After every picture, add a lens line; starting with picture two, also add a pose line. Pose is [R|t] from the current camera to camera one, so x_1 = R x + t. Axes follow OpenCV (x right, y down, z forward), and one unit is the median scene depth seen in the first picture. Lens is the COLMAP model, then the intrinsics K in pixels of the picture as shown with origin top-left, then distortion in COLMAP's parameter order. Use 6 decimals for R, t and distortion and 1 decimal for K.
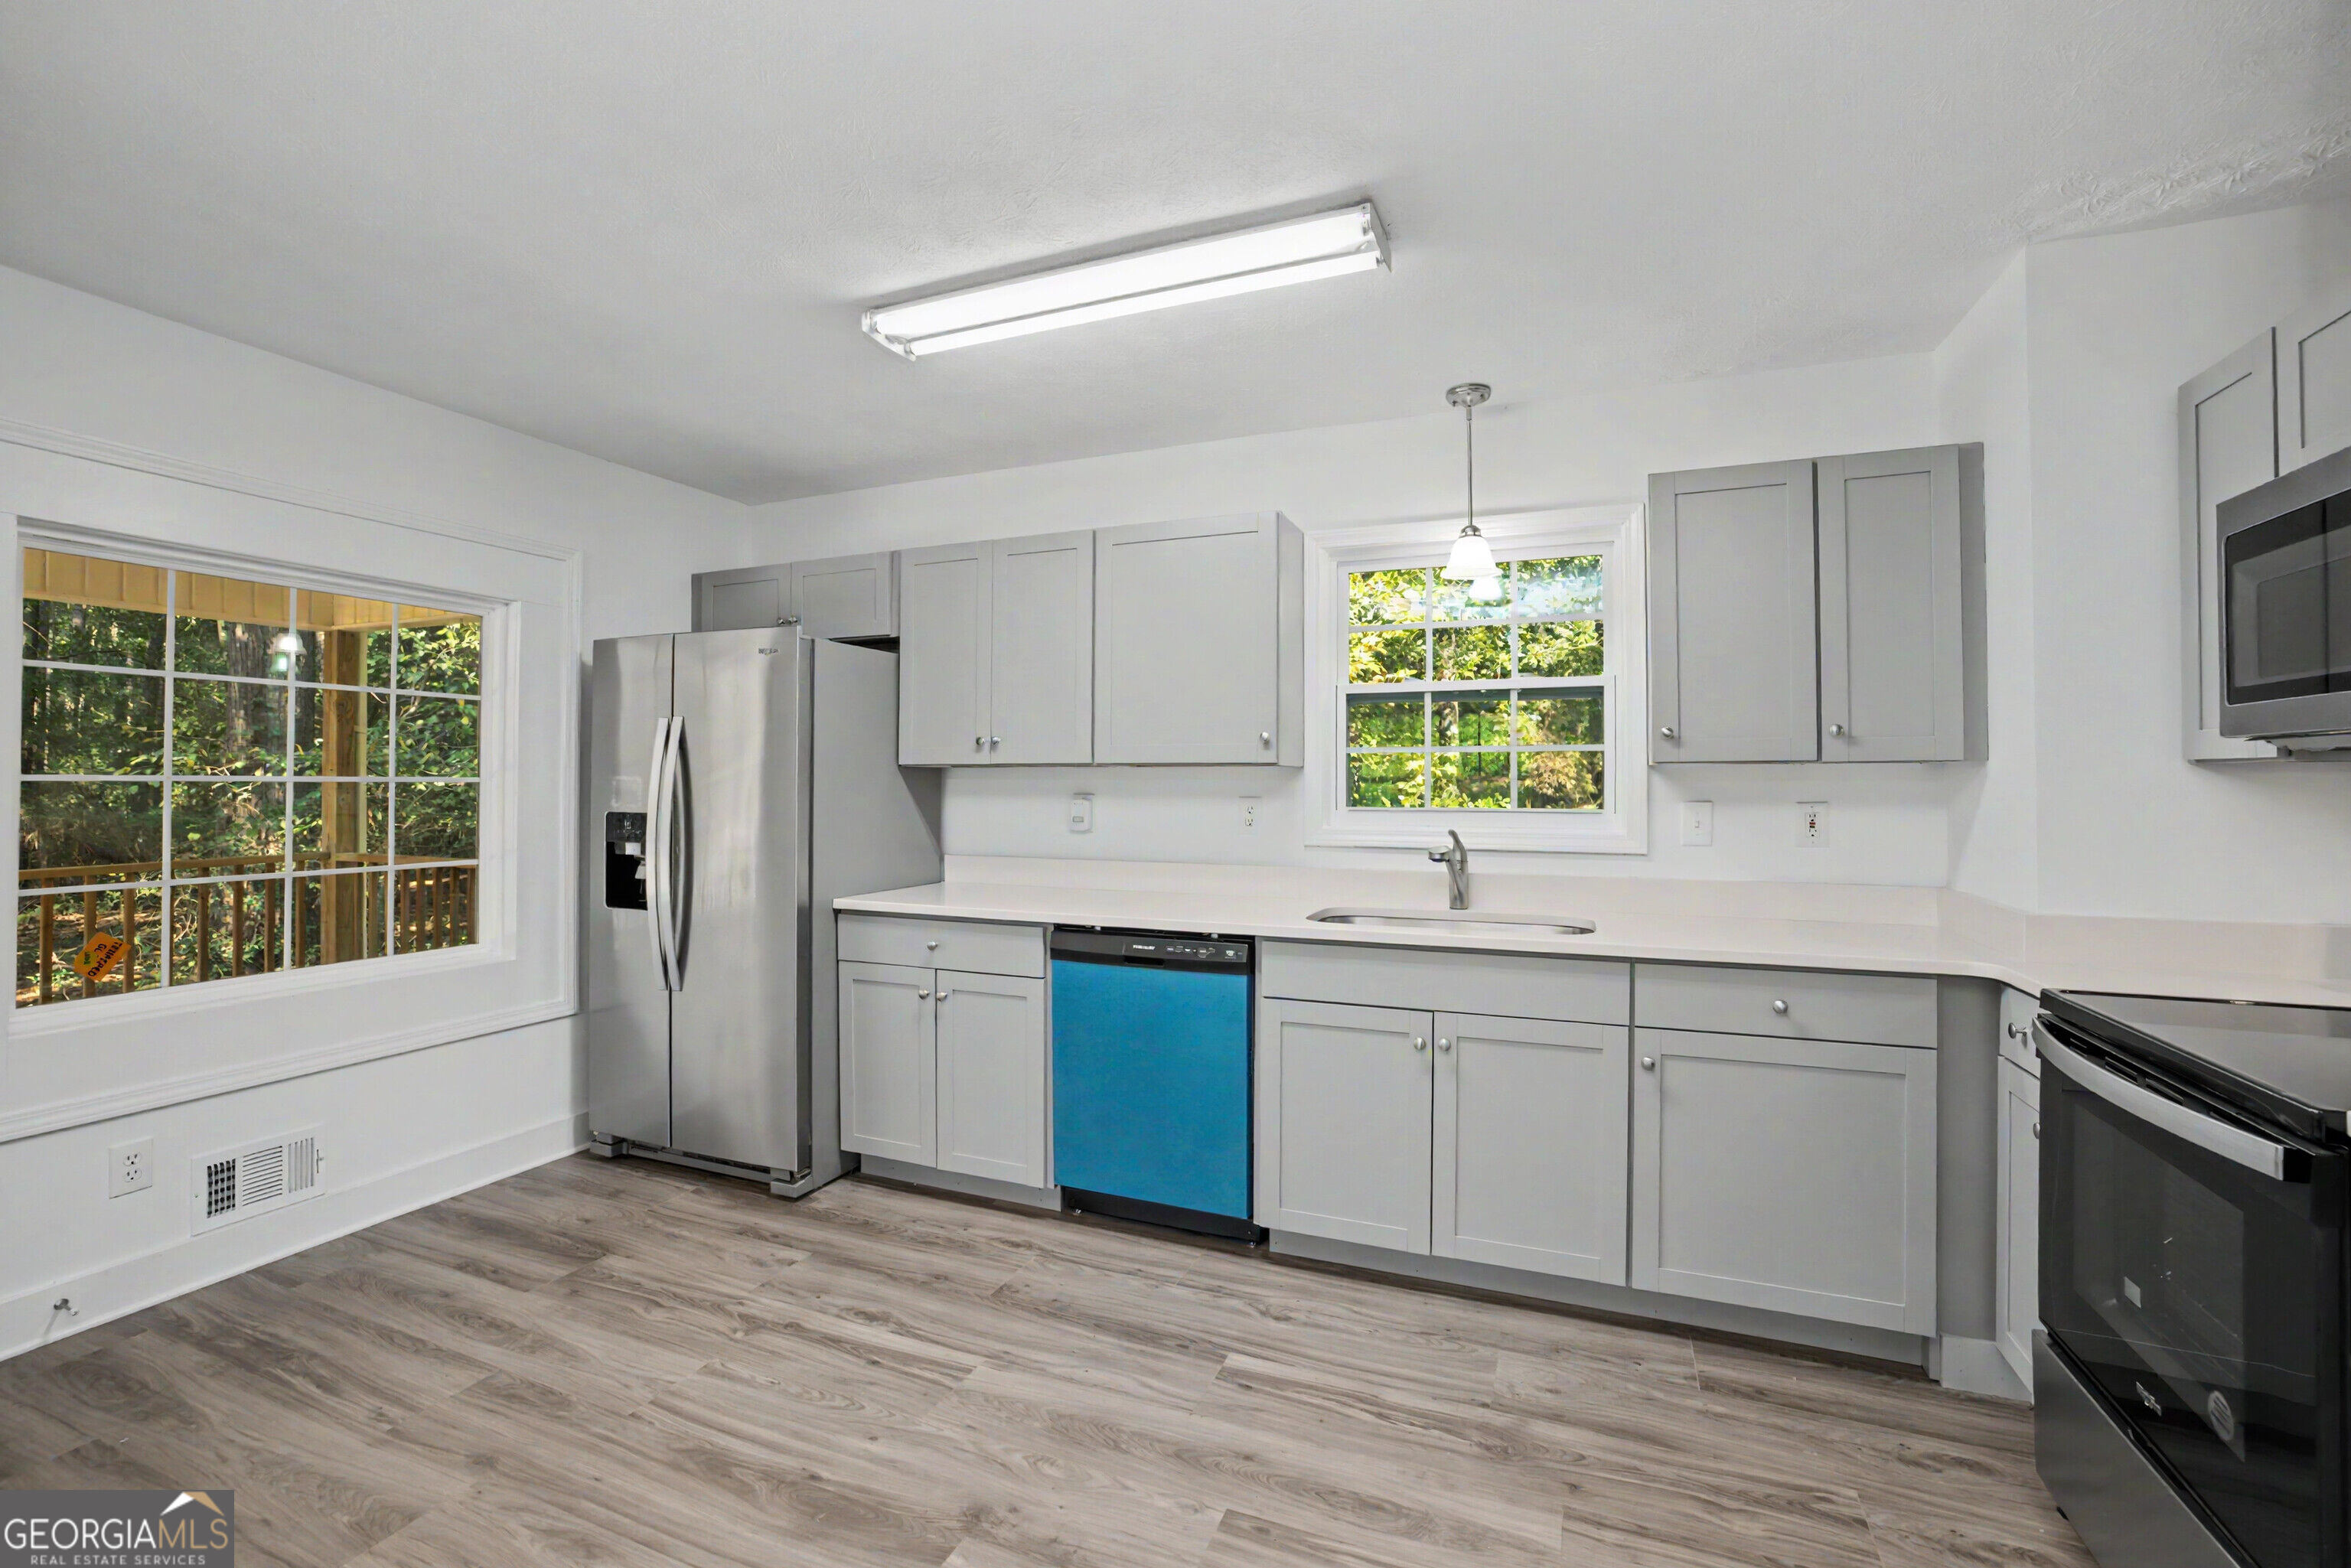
lens RADIAL K [[1021.6, 0, 1170.1], [0, 1021.6, 773.9], [0, 0, 1]] dist [-0.046997, 0.016350]
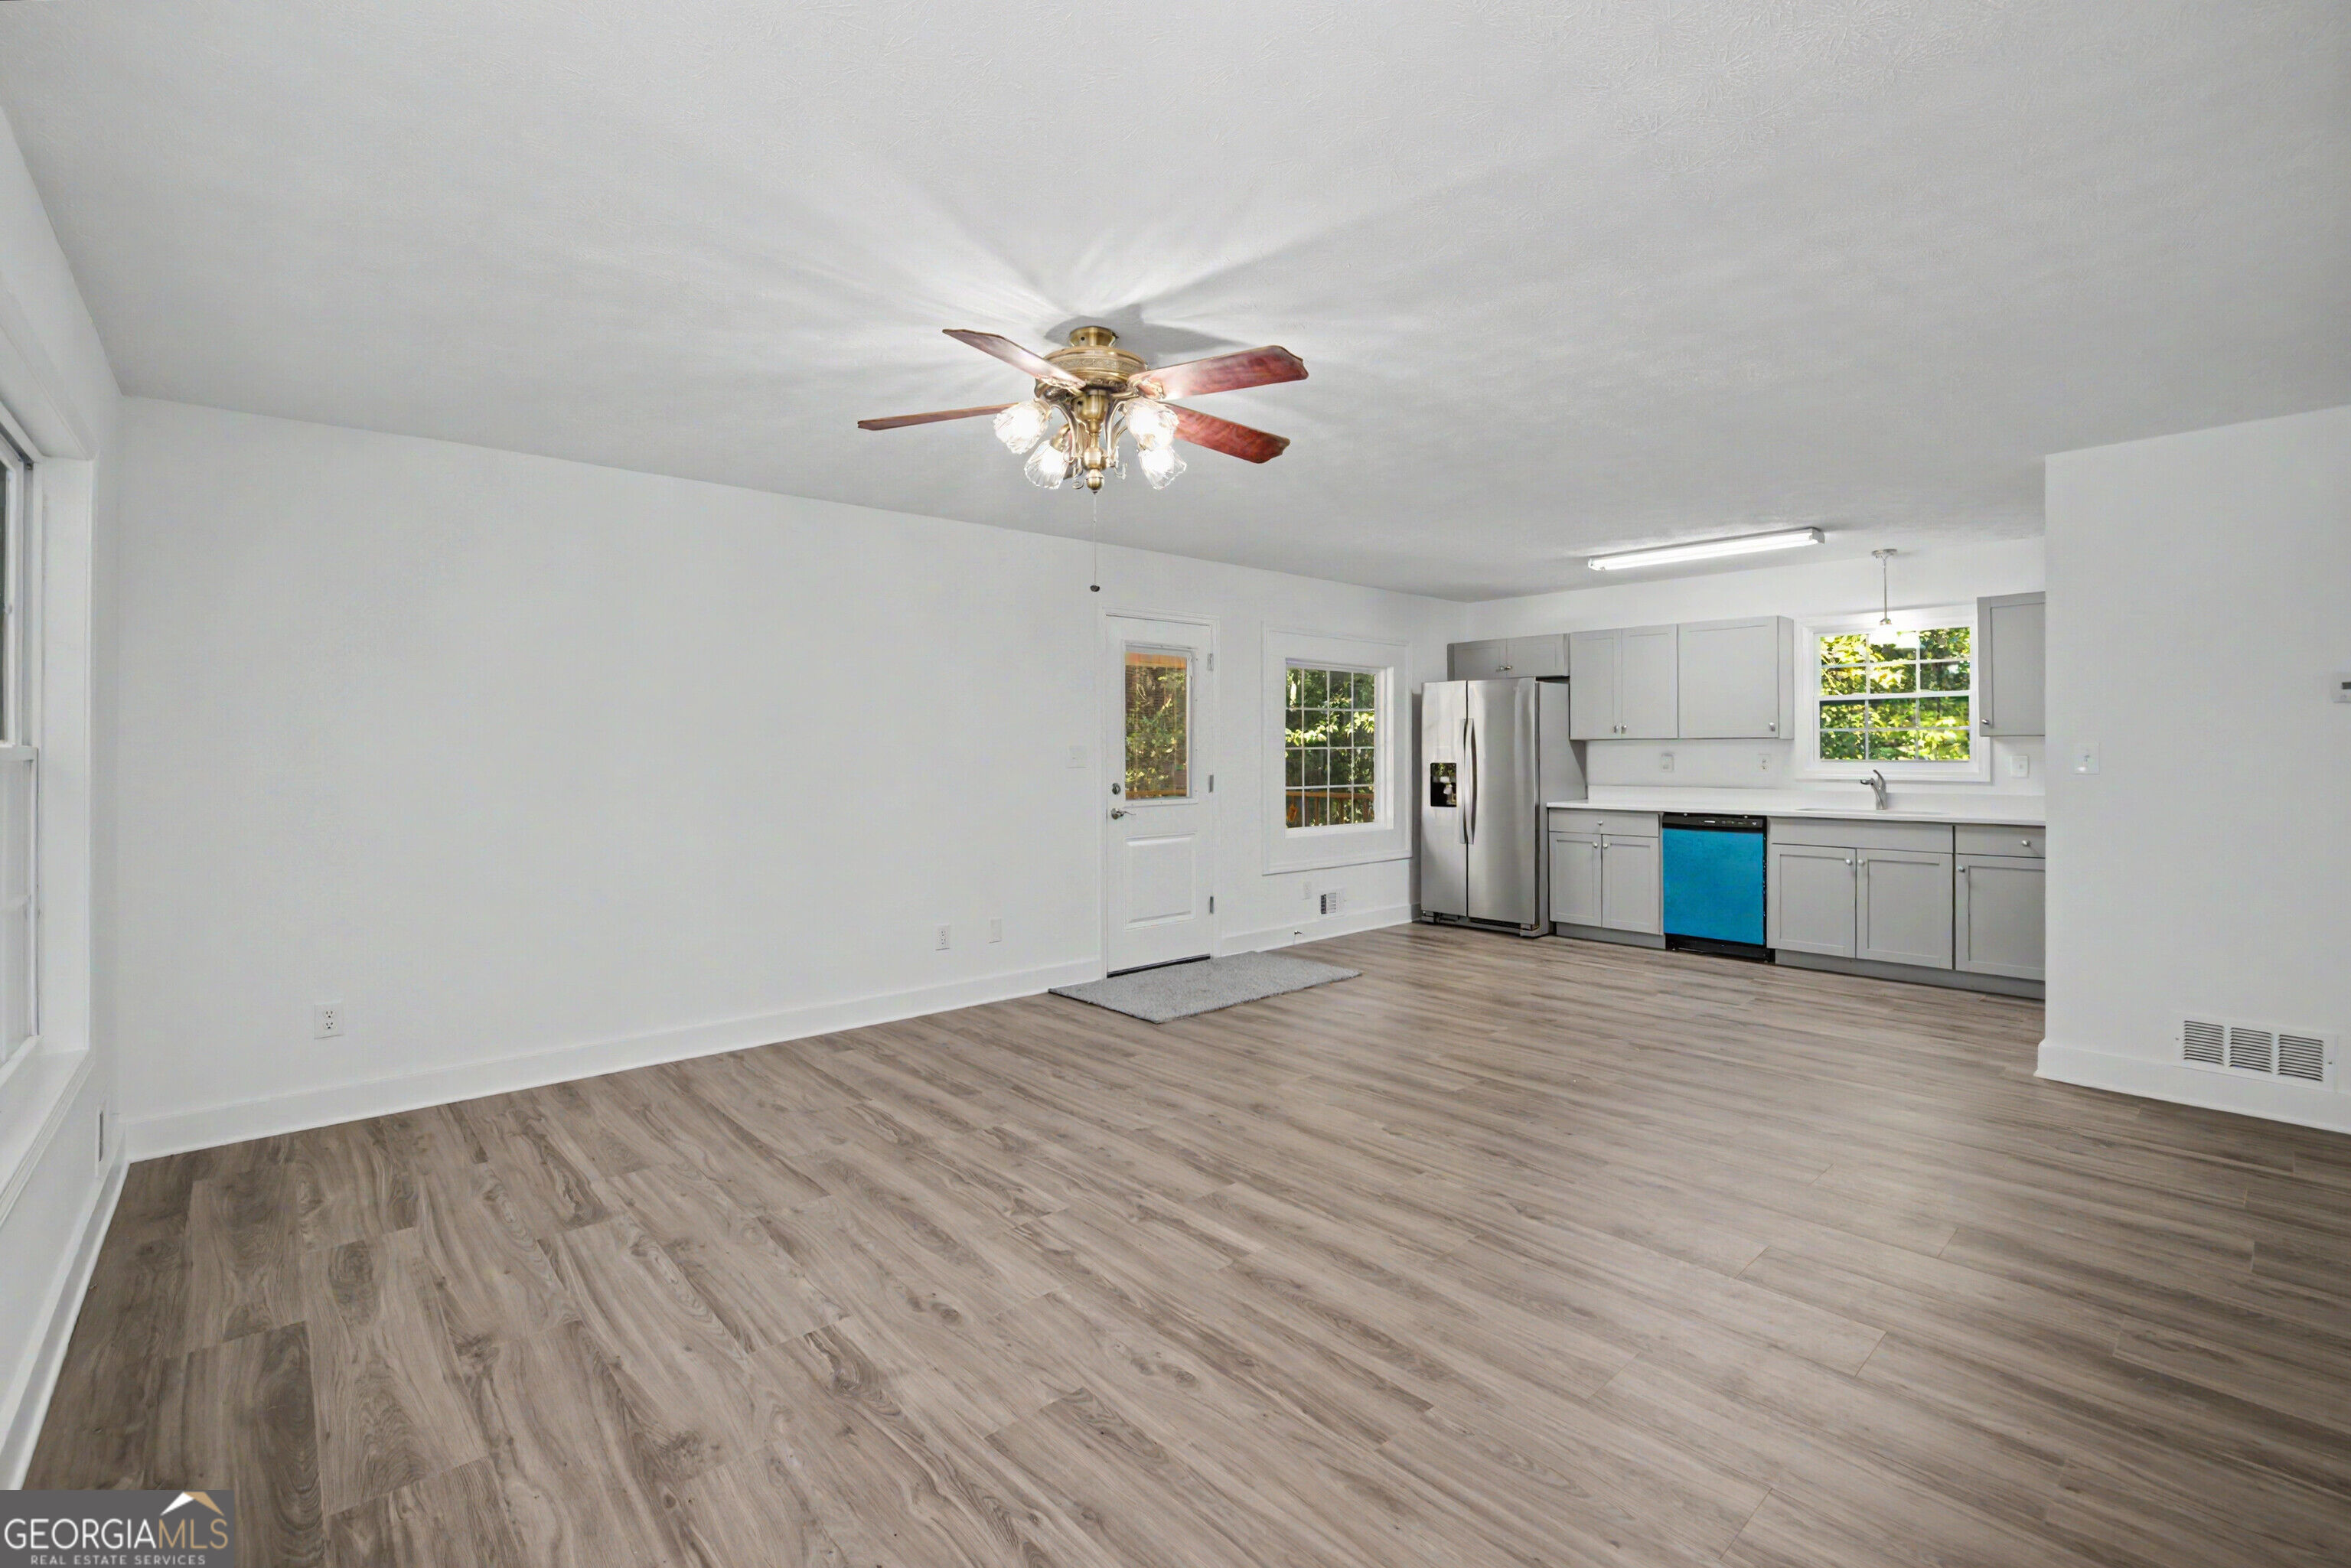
lens RADIAL K [[1039.7, 0, 1176.1], [0, 1039.7, 753.9], [0, 0, 1]] dist [-0.036103, 0.000480]
pose [[0.905074, -0.004999, -0.425224, -0.119174], [0.009361, 0.999923, 0.008171, -0.005820], [0.425150, -0.011376, 0.905051, -1.439632]]
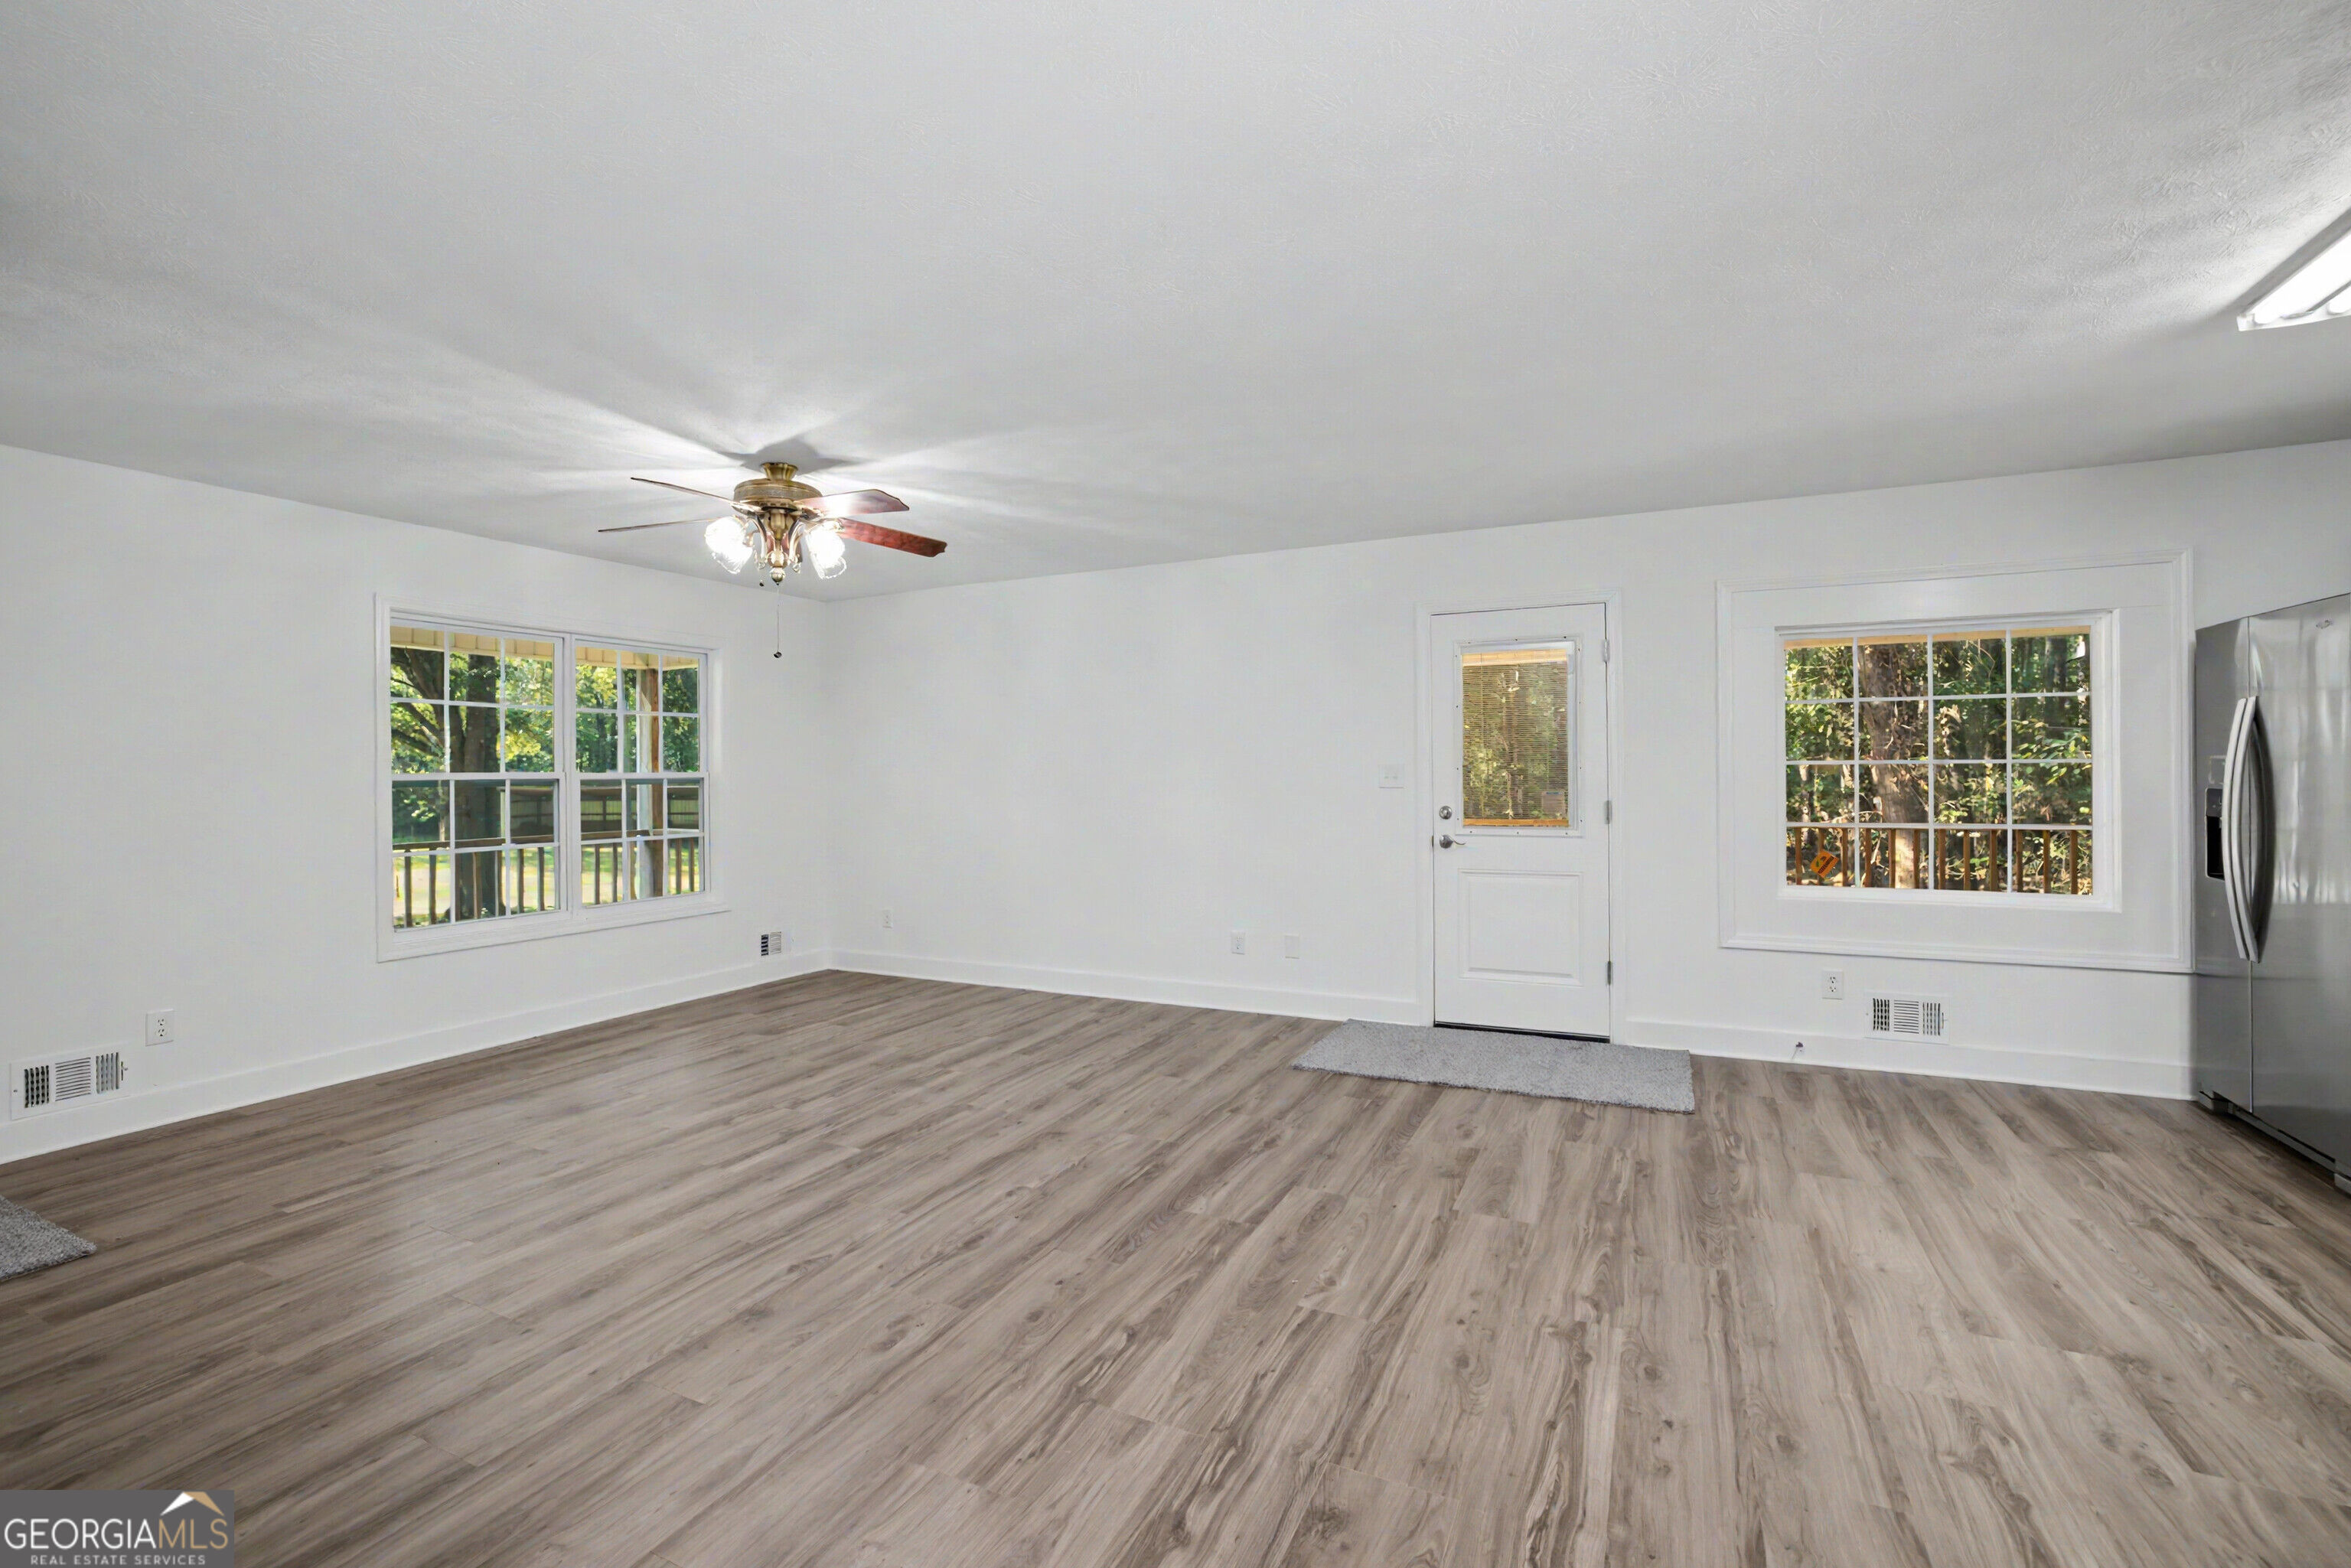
lens RADIAL K [[1021.6, 0, 1170.1], [0, 1021.6, 773.9], [0, 0, 1]] dist [-0.046997, 0.016350]
pose [[-0.053005, 0.001052, -0.998594, 0.638420], [0.015822, 0.999875, 0.000214, 0.004842], [0.998469, -0.015788, -0.053015, -0.058850]]
